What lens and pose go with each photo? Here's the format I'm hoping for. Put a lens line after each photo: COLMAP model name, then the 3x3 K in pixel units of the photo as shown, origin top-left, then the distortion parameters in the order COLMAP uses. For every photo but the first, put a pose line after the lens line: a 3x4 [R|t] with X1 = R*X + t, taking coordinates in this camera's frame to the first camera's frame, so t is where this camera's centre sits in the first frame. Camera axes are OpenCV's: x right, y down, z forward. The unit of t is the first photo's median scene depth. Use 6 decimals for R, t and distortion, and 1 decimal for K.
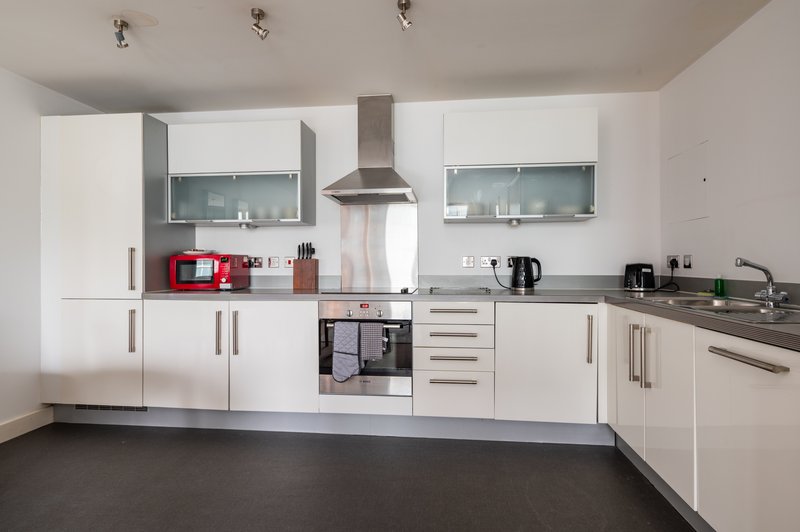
lens RADIAL K [[434.1, 0, 400.2], [0, 434.1, 265.5], [0, 0, 1]] dist [-0.000305, -0.001163]
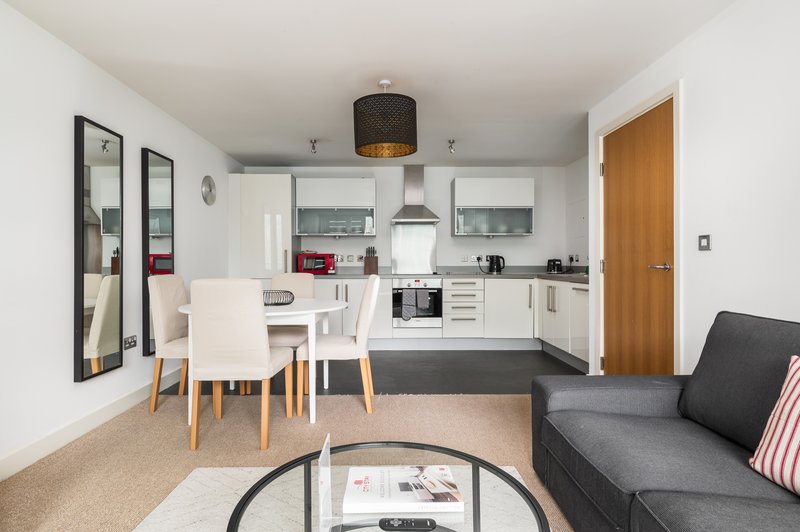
lens RADIAL K [[434.1, 0, 398.3], [0, 434.1, 263.5], [0, 0, 1]] dist [-0.000305, -0.001163]
pose [[0.991760, 0.000252, 0.128111, -0.388301], [-0.000429, 0.999999, 0.001353, 0.012420], [-0.128110, -0.001397, 0.991759, -0.833892]]
